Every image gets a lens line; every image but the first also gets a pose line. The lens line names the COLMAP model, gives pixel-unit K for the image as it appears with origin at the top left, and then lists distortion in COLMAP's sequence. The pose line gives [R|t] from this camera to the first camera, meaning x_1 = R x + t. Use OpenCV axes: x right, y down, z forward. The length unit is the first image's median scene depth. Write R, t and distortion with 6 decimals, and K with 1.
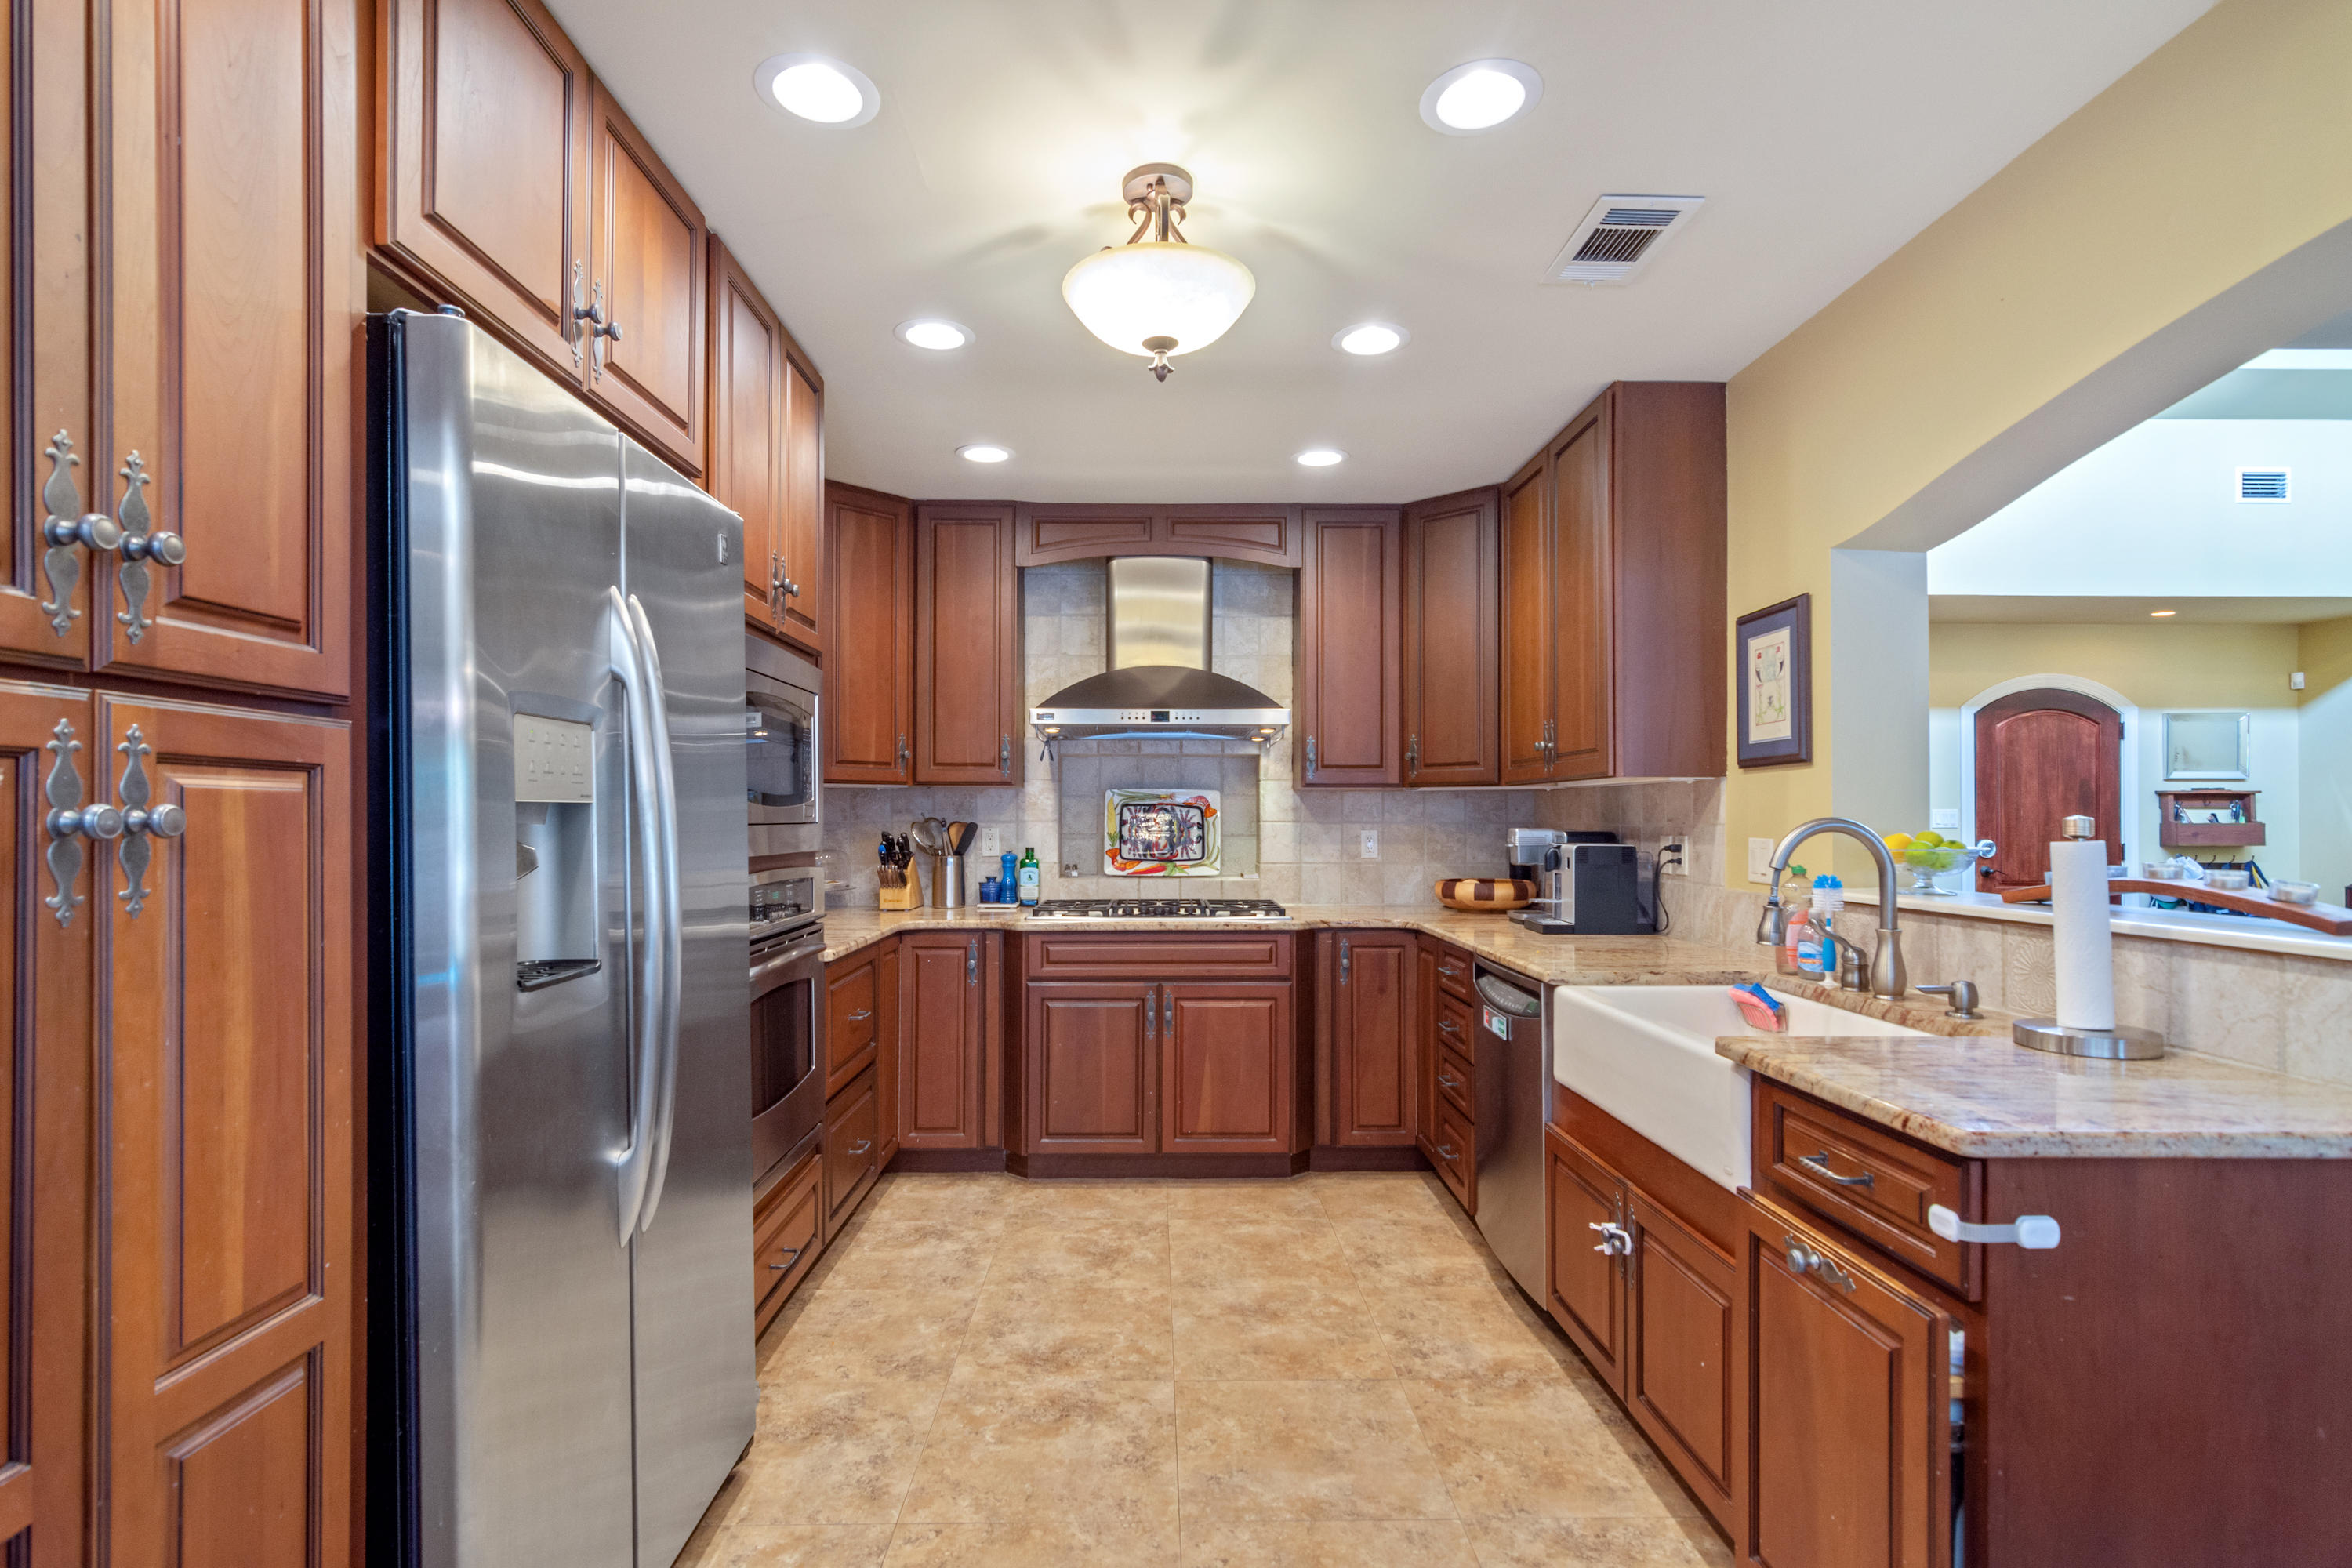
lens RADIAL K [[1133.8, 0, 1162.3], [0, 1133.8, 800.5], [0, 0, 1]] dist [0.001184, 0.001499]
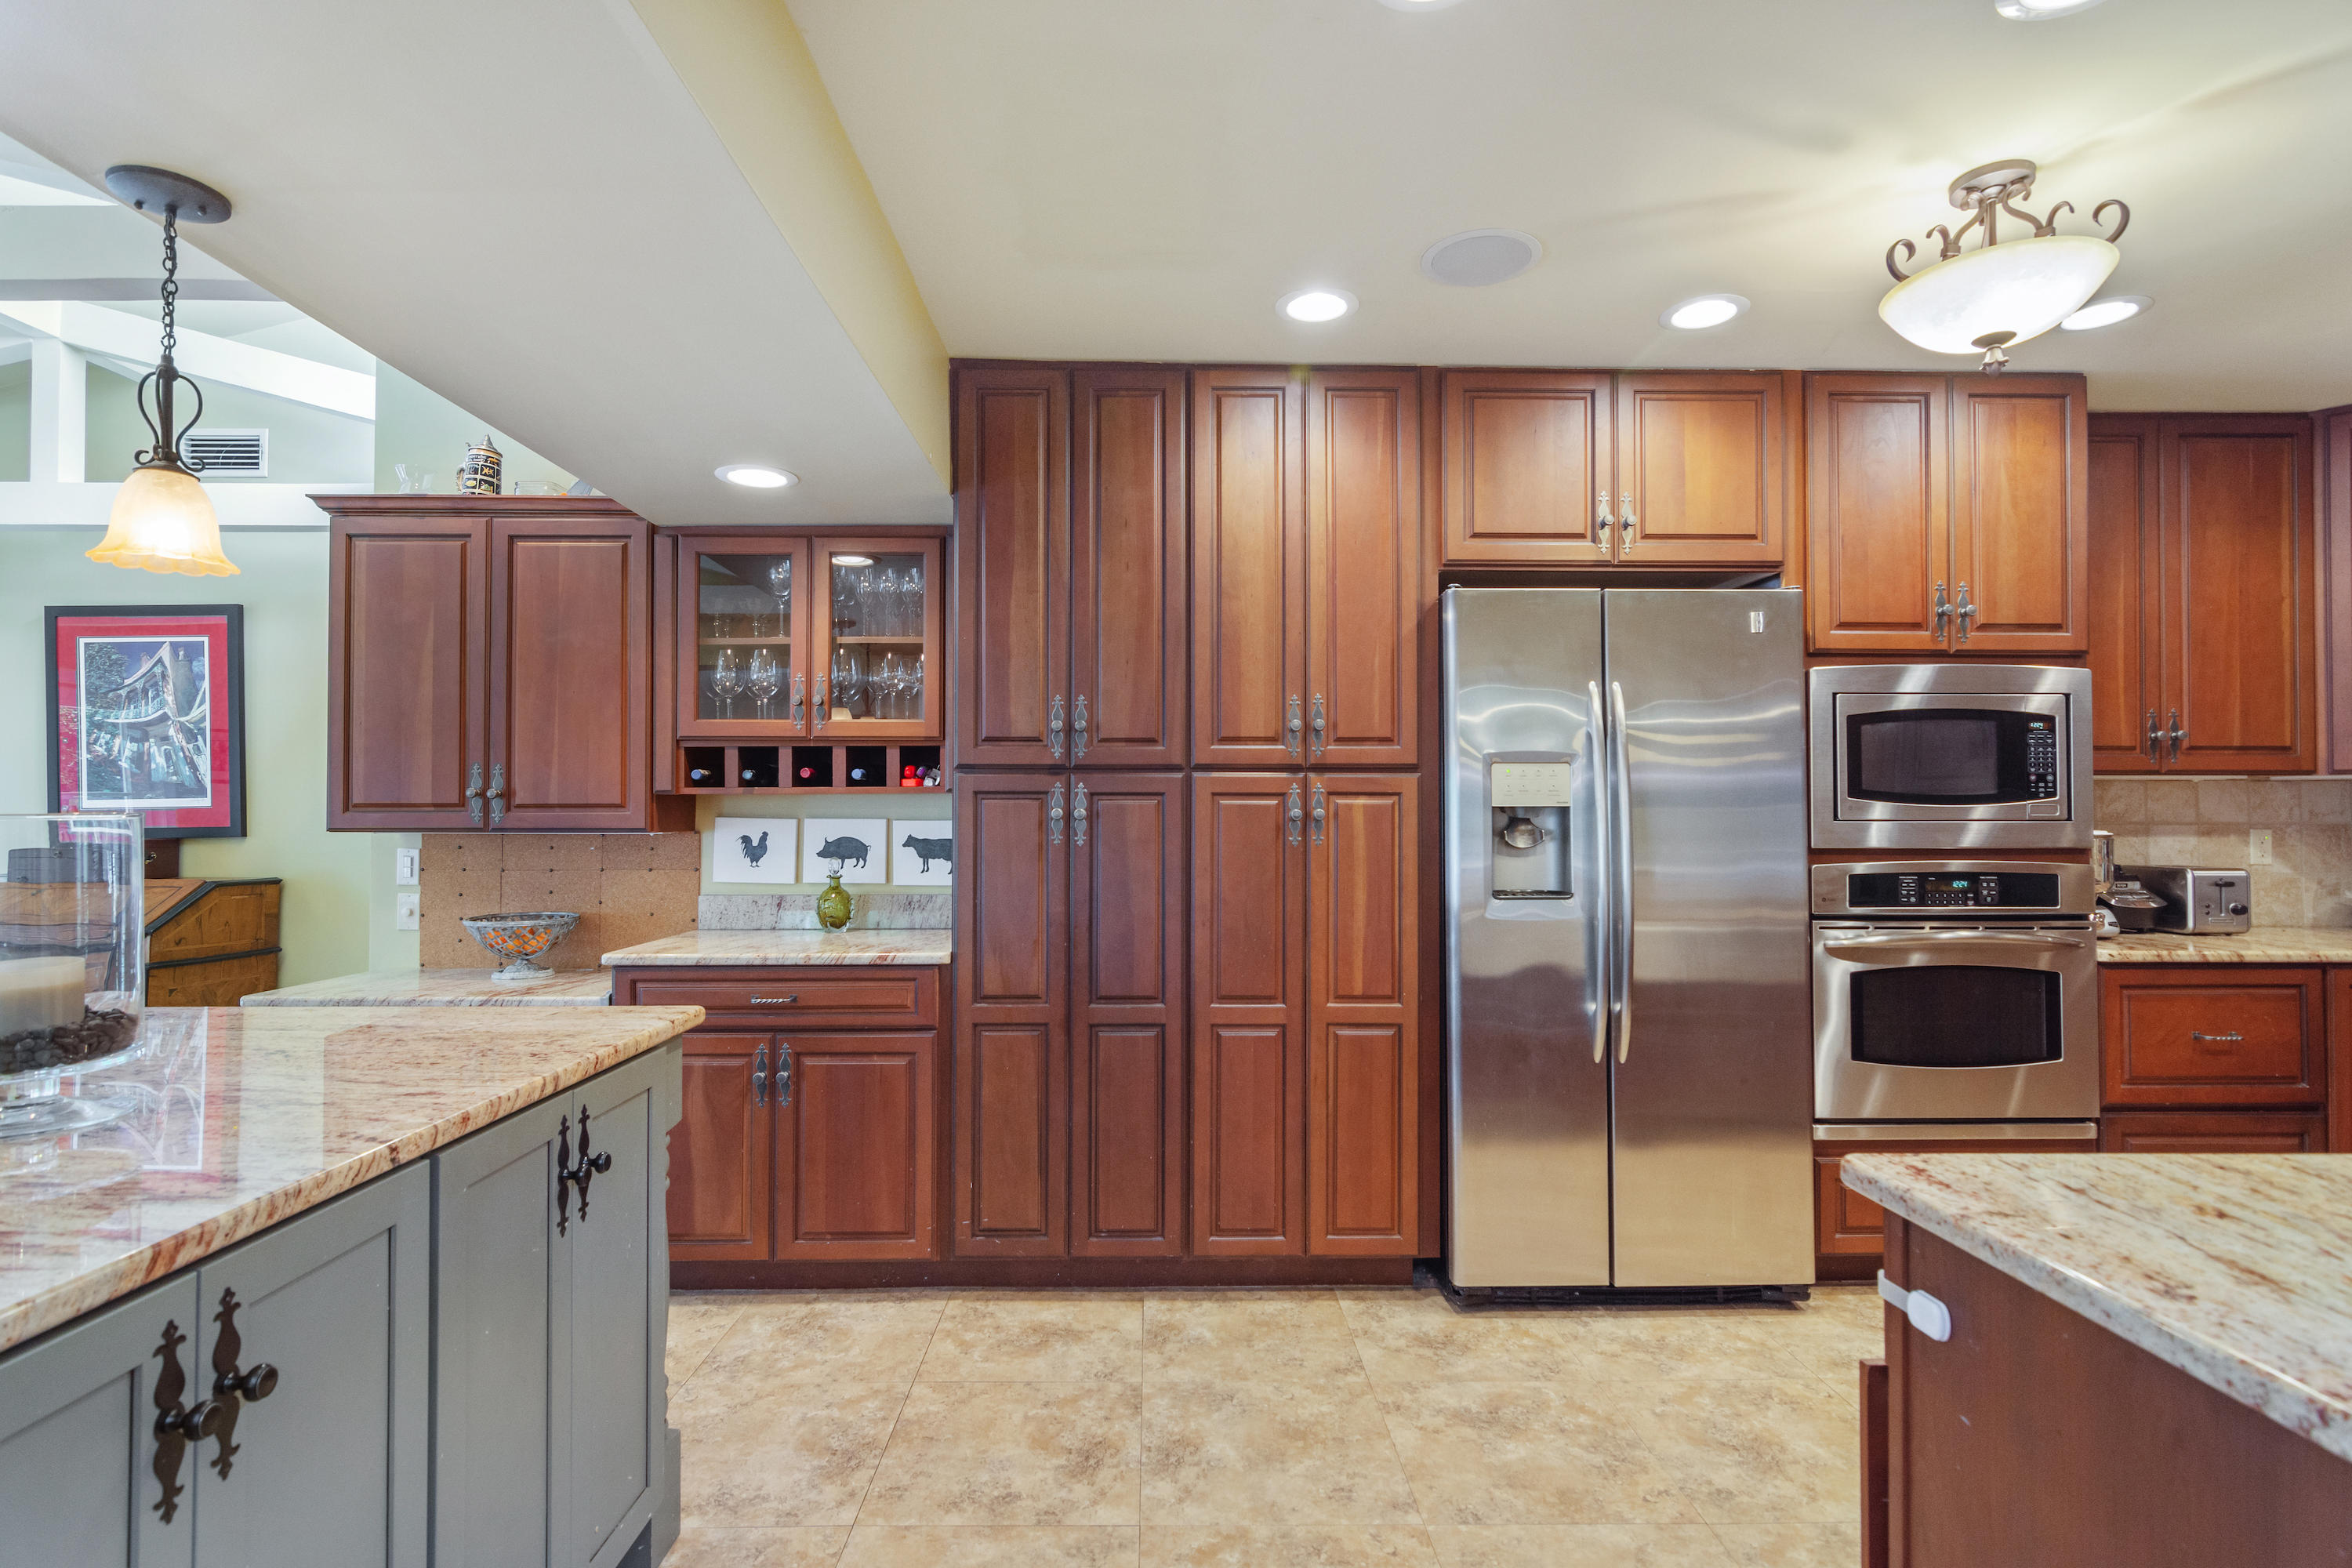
lens RADIAL K [[1133.8, 0, 1162.3], [0, 1133.8, 800.5], [0, 0, 1]] dist [0.001184, 0.001499]
pose [[-0.001250, -0.008441, -0.999964, 1.856091], [0.013279, 0.999876, -0.008457, -0.000245], [0.999911, -0.013289, -0.001137, 0.504143]]
